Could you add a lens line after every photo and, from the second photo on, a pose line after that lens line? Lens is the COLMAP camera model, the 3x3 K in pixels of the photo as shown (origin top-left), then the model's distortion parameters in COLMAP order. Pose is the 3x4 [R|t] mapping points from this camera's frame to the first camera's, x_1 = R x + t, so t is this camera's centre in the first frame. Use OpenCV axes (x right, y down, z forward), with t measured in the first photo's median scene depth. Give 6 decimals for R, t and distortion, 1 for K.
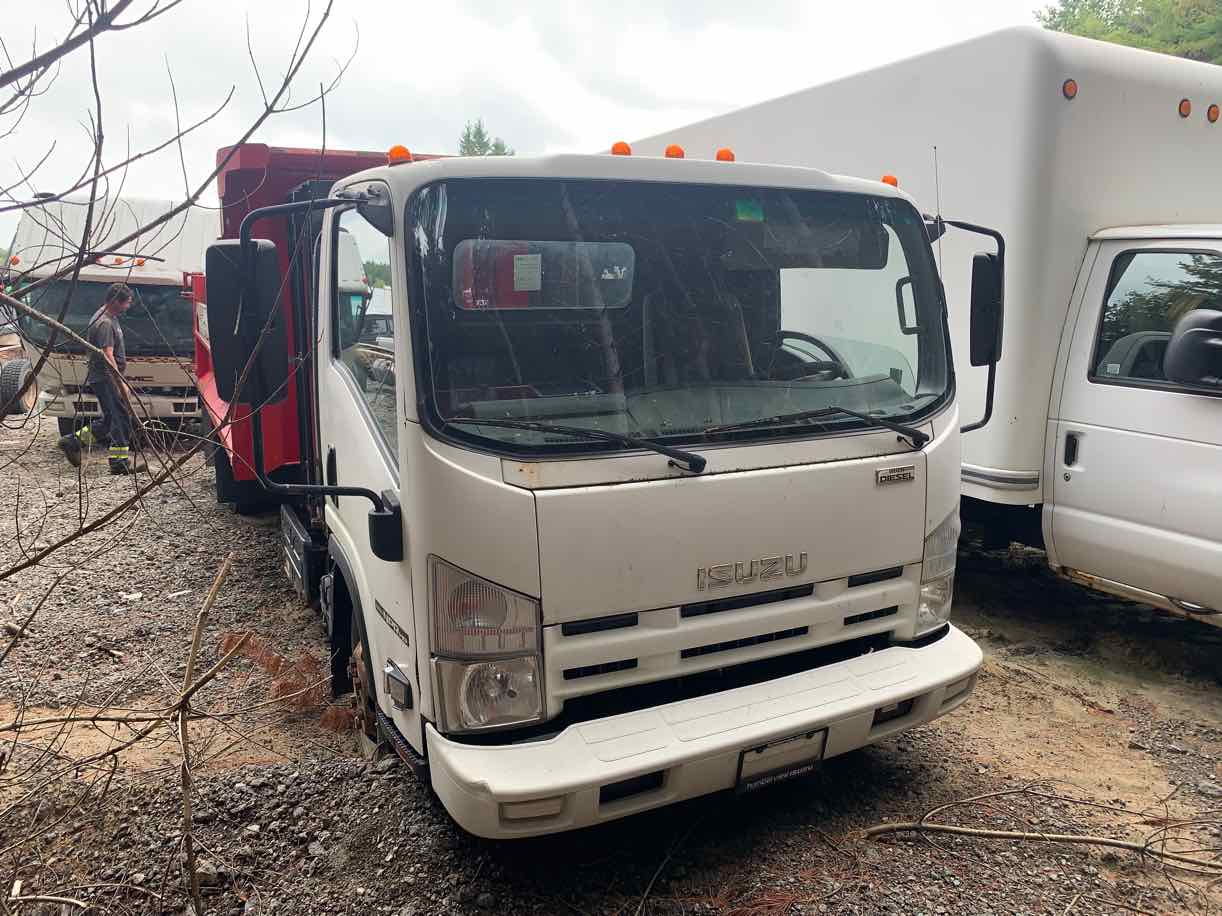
lens RADIAL K [[955.3, 0, 611.0], [0, 955.3, 458.0], [0, 0, 1]] dist [0.060543, -0.053506]
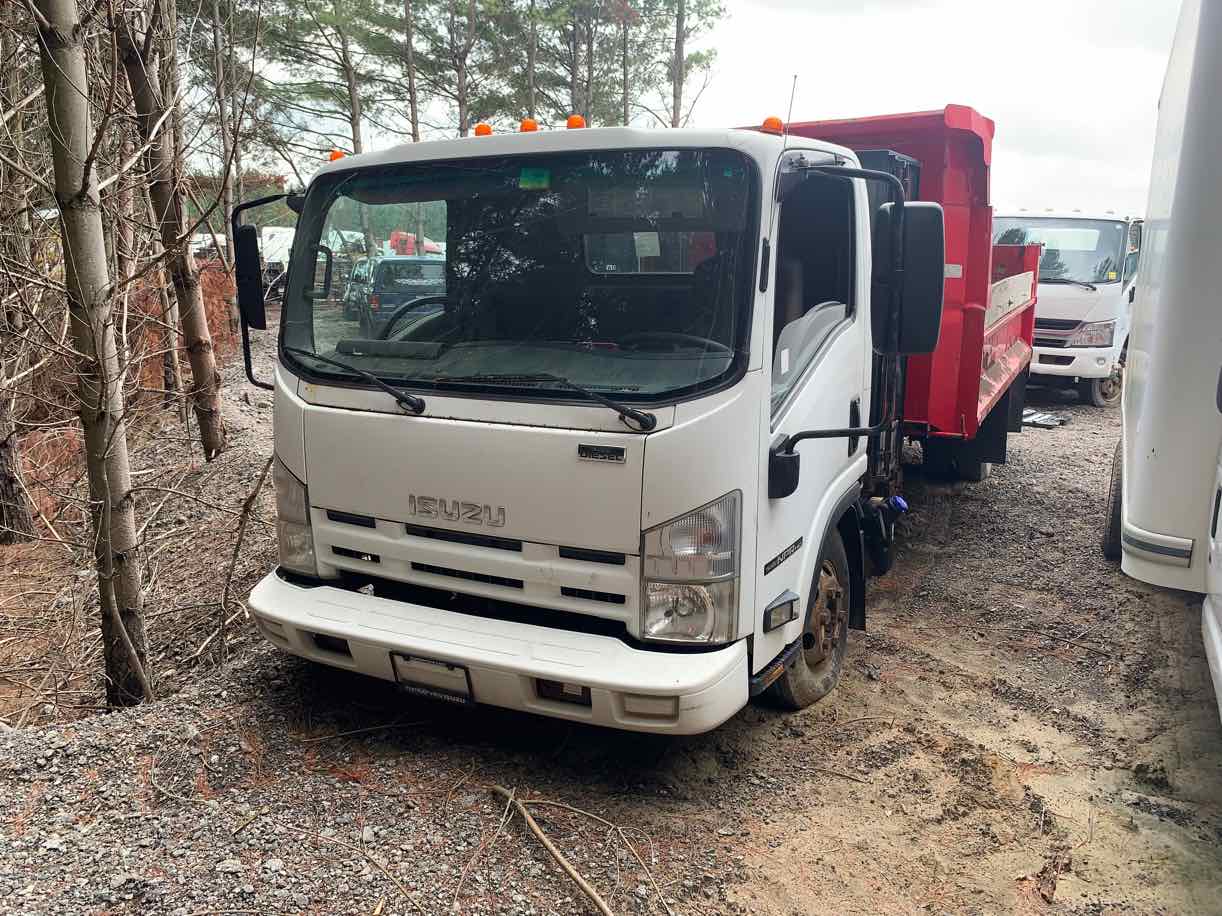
lens RADIAL K [[955.3, 0, 611.0], [0, 955.3, 458.0], [0, 0, 1]] dist [0.060543, -0.053506]
pose [[0.546532, 0.154467, -0.823069, 1.148148], [-0.125954, 0.986823, 0.101563, -0.077034], [0.827912, 0.048162, 0.558787, 0.525908]]
